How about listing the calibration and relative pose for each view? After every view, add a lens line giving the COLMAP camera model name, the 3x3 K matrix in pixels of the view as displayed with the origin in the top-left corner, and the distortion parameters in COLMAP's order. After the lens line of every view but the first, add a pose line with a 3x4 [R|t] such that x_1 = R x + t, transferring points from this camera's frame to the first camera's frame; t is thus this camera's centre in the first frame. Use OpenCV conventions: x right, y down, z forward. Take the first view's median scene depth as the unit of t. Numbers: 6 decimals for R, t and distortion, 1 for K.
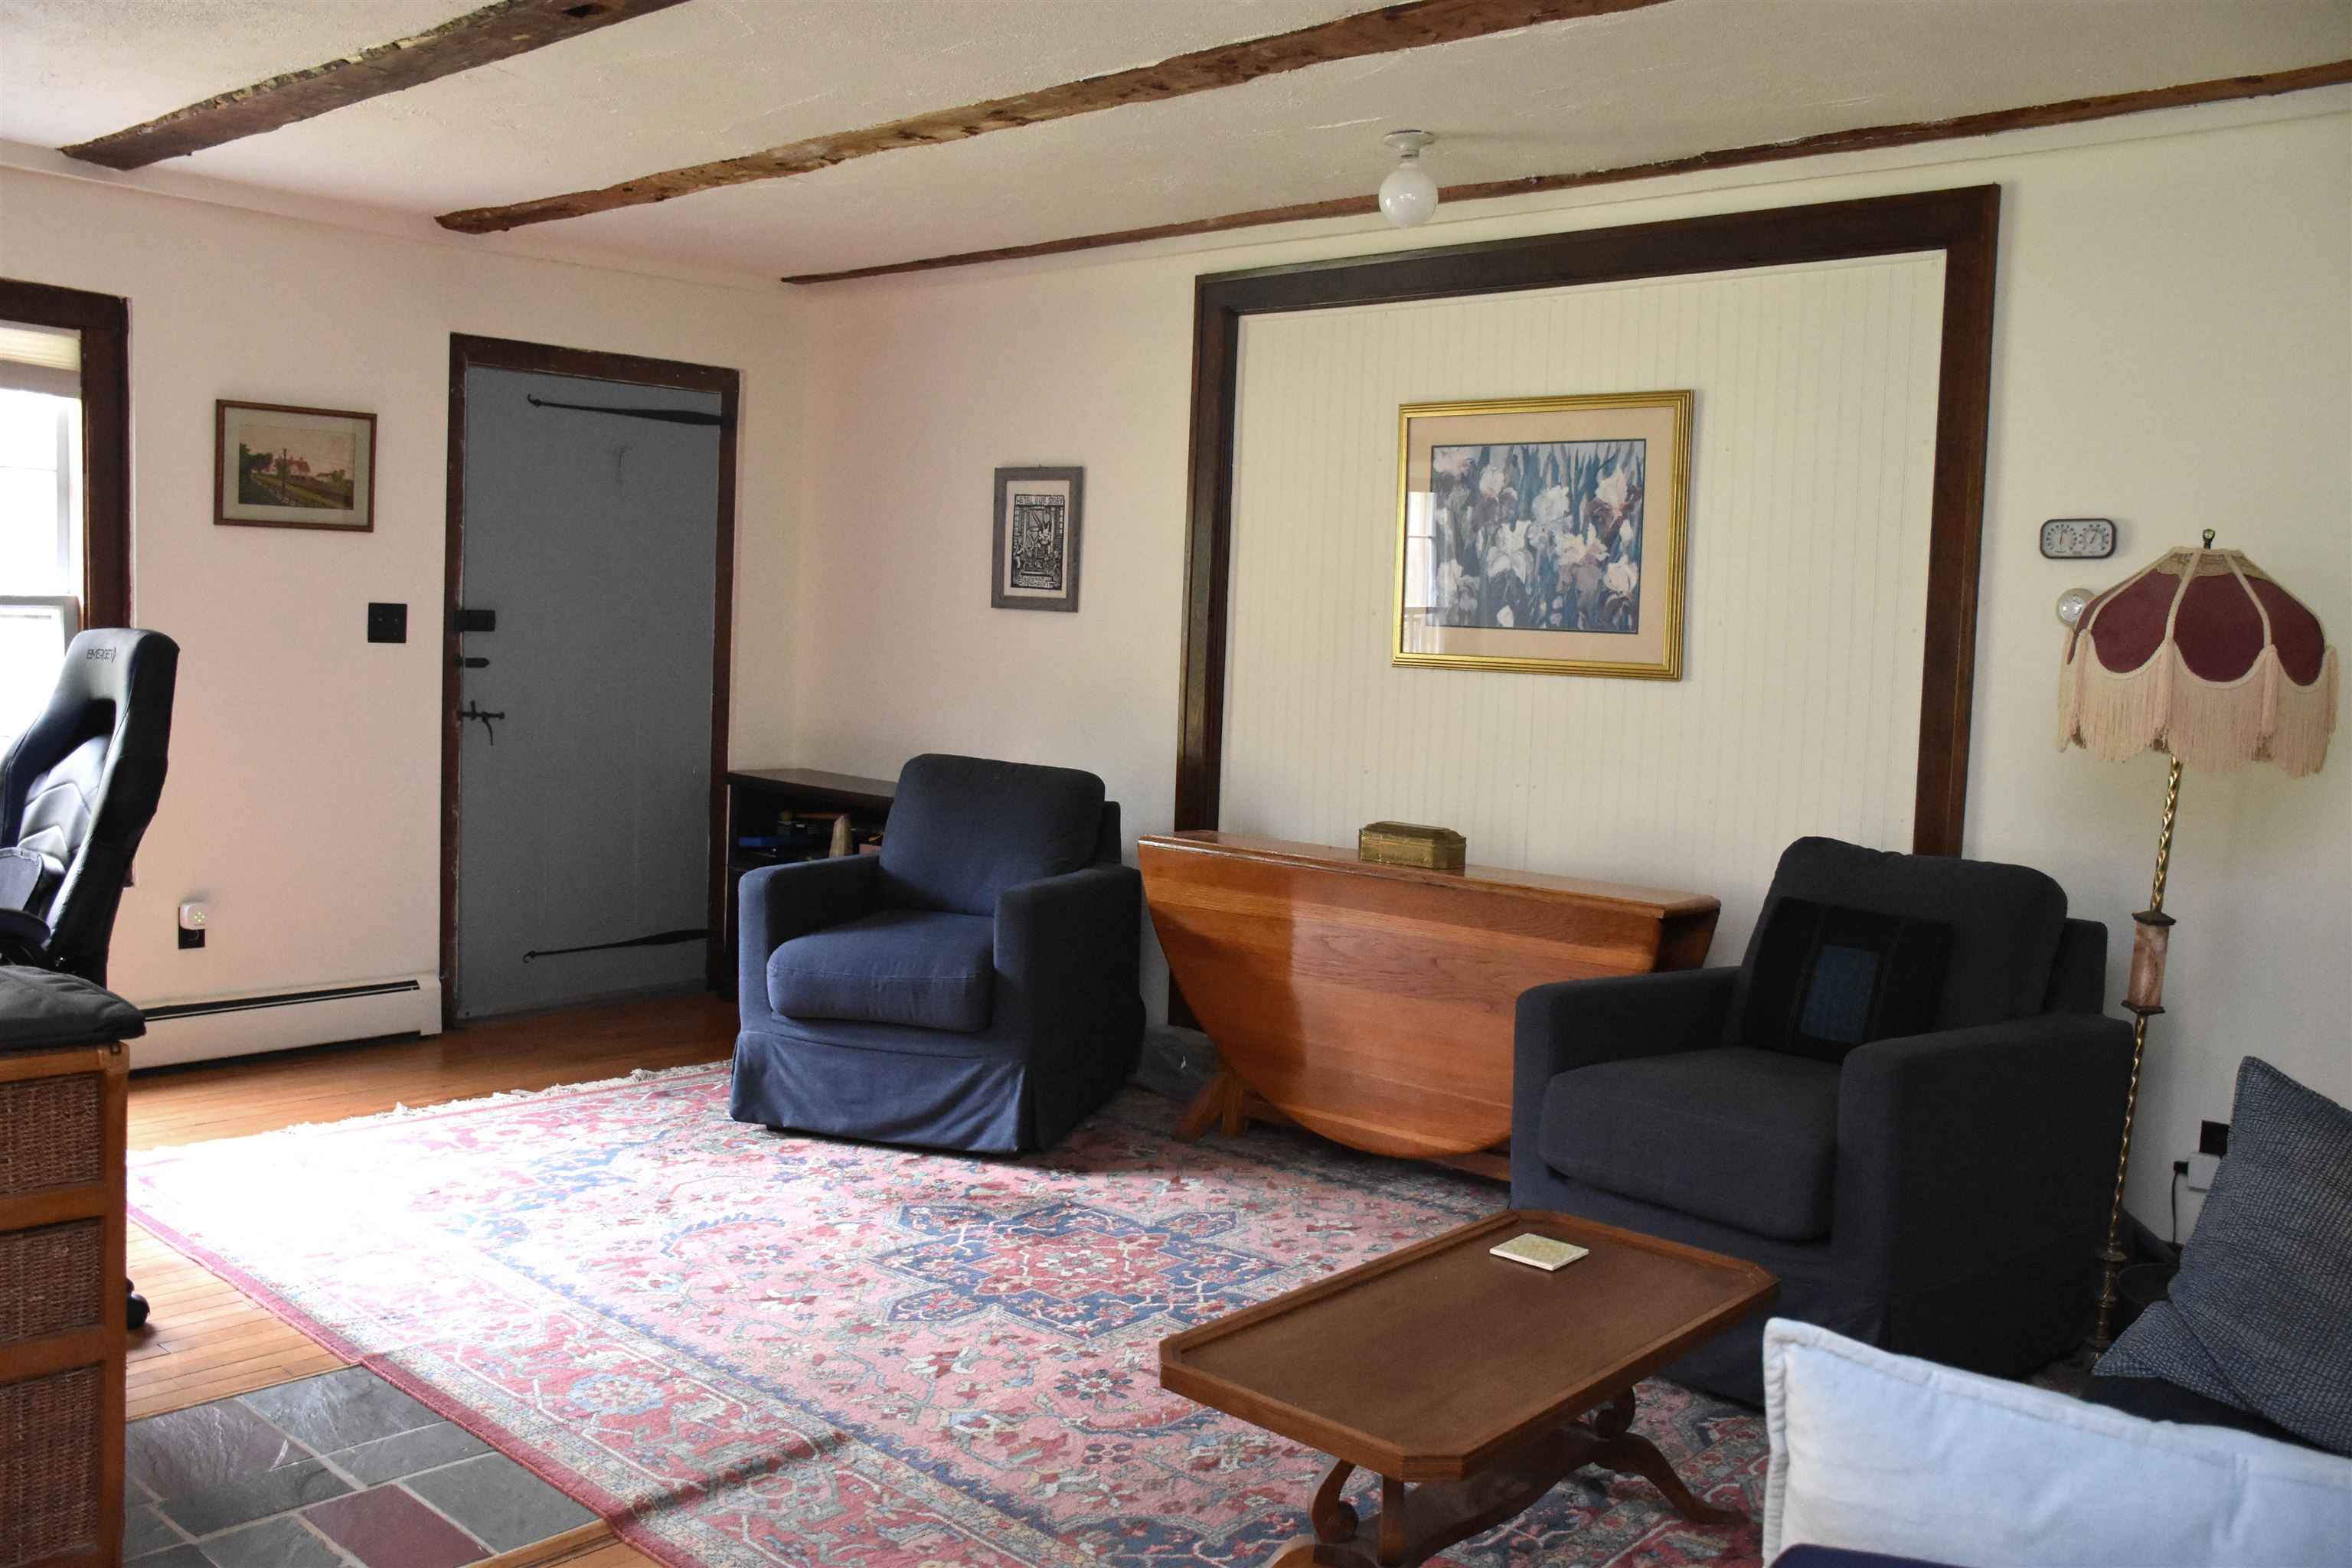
lens RADIAL K [[2001.0, 0, 1176.0], [0, 2001.0, 784.0], [0, 0, 1]] dist [-0.118583, 0.142555]
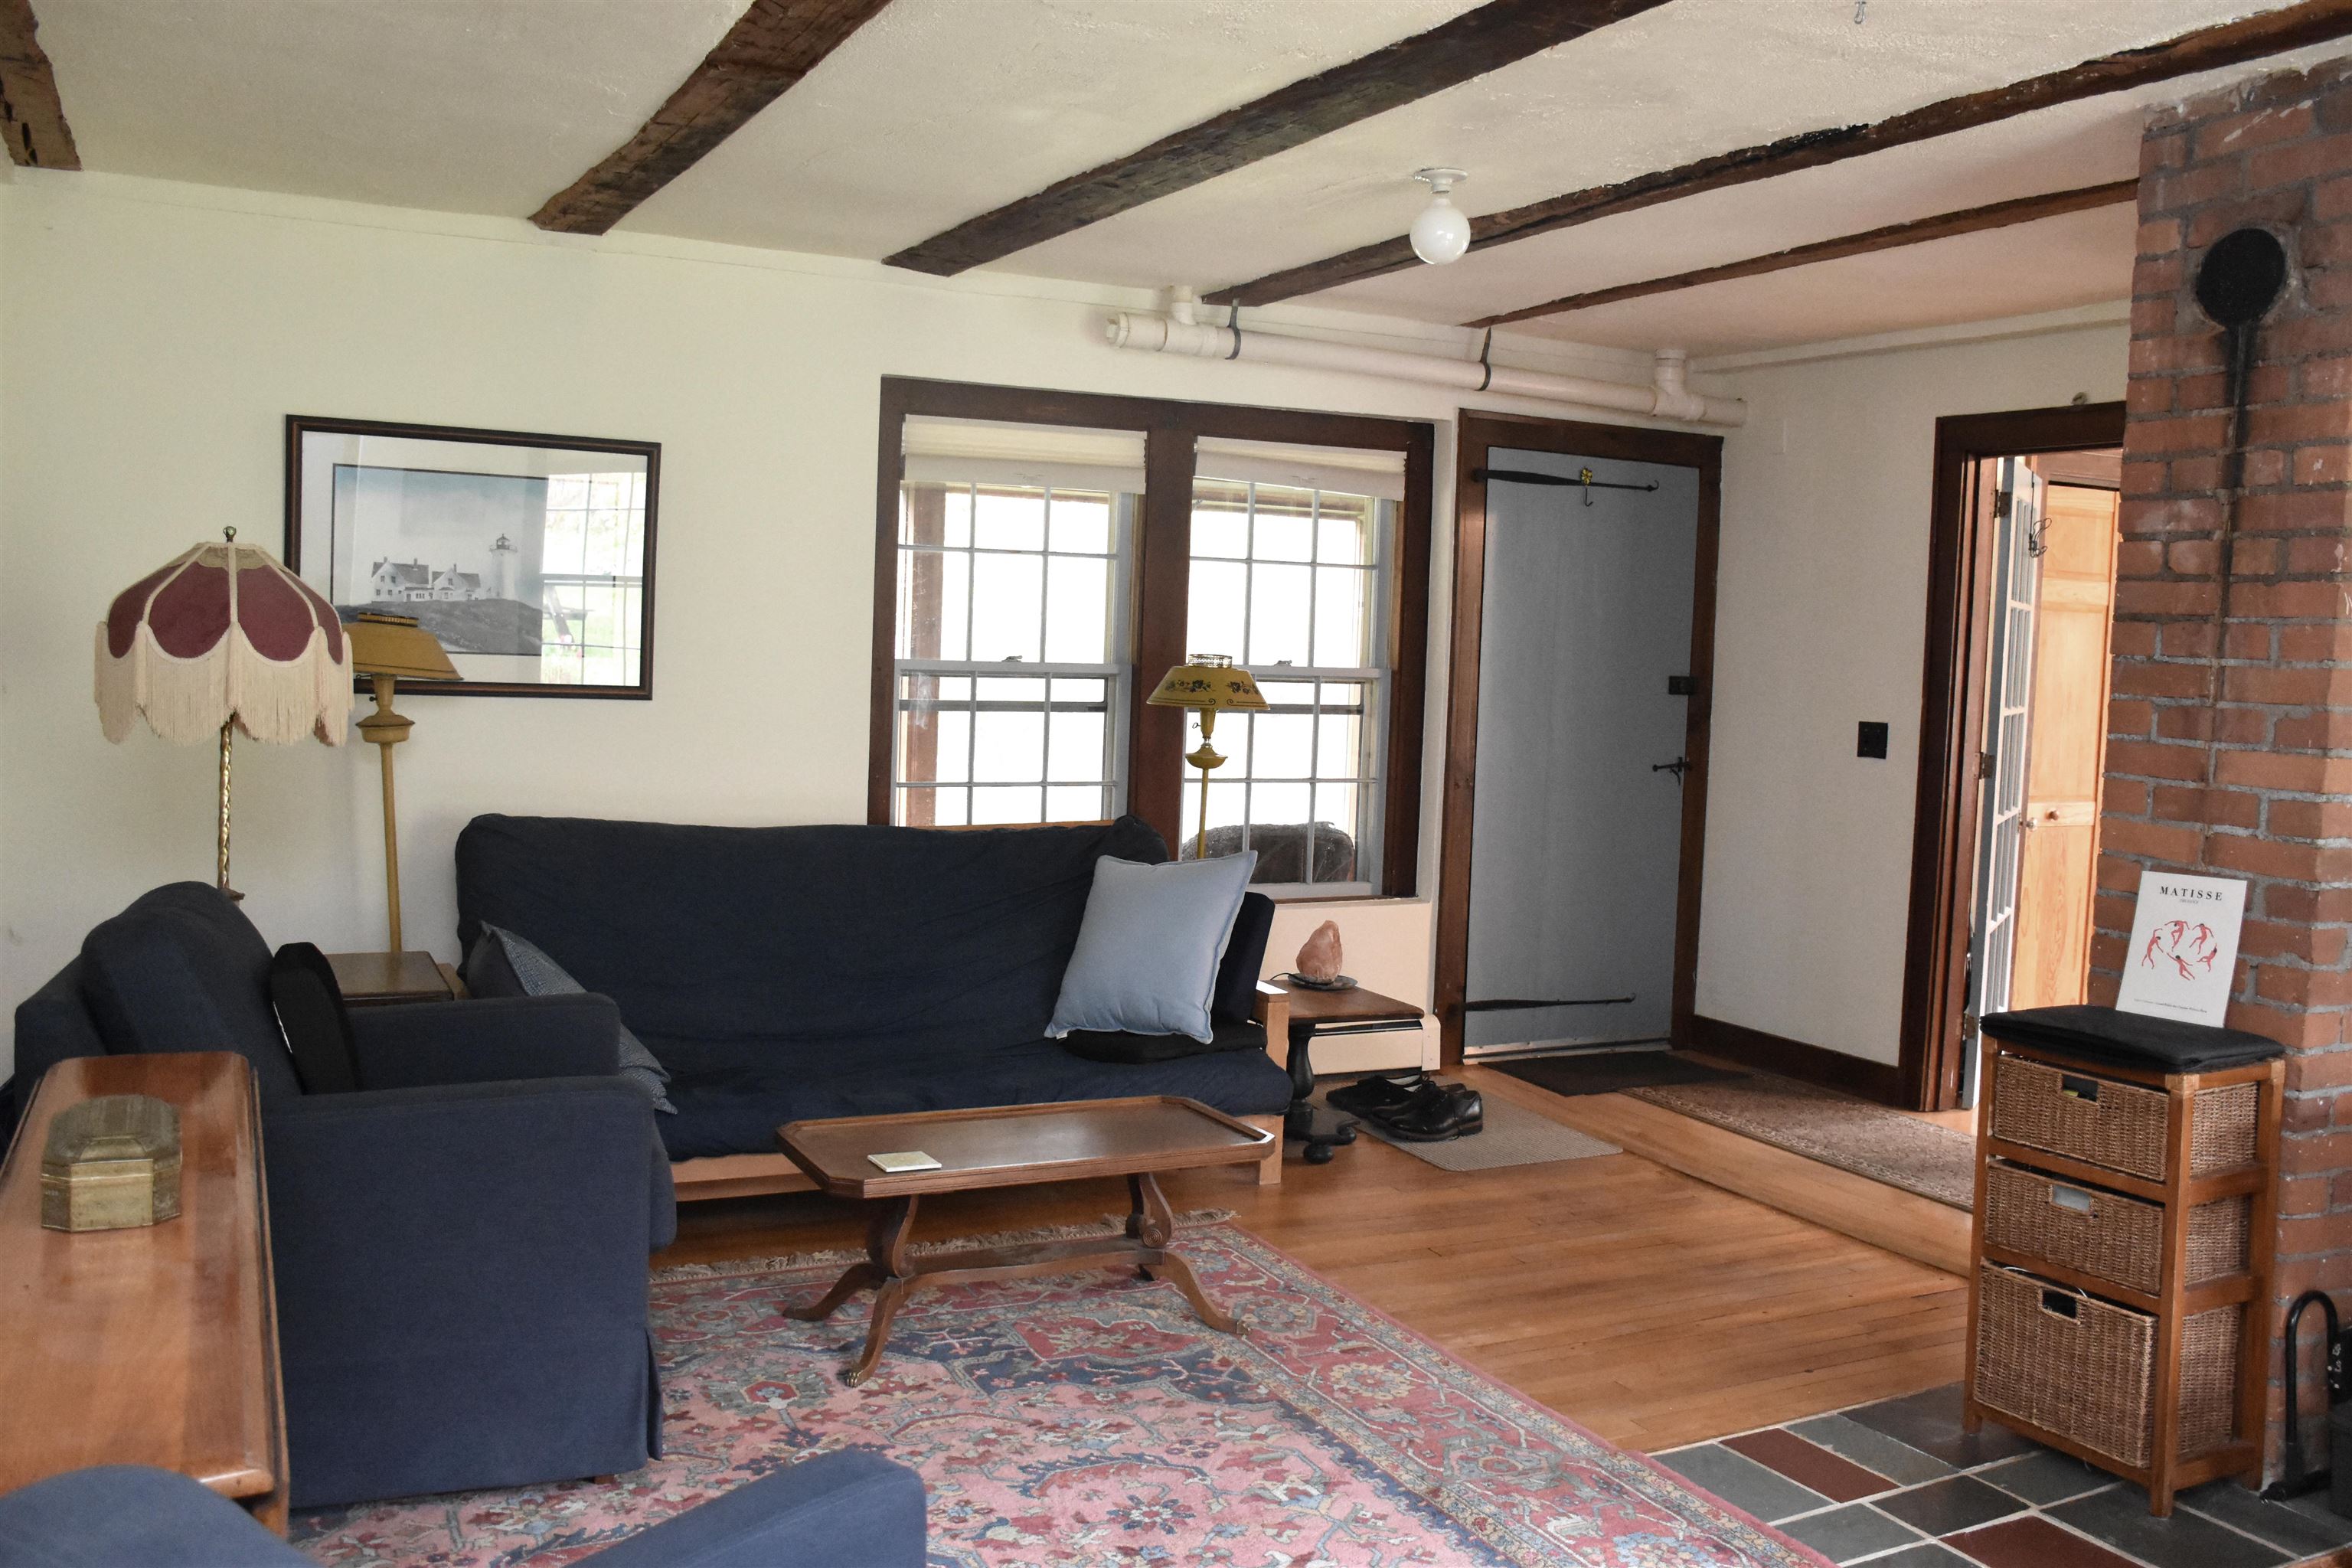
lens RADIAL K [[2001.0, 0, 1176.0], [0, 2001.0, 784.0], [0, 0, 1]] dist [-0.118583, 0.142555]
pose [[-0.931511, -0.095048, 0.351073, -0.375040], [-0.041104, 0.986577, 0.158037, -0.194163], [-0.361382, 0.132783, -0.922915, 1.970972]]
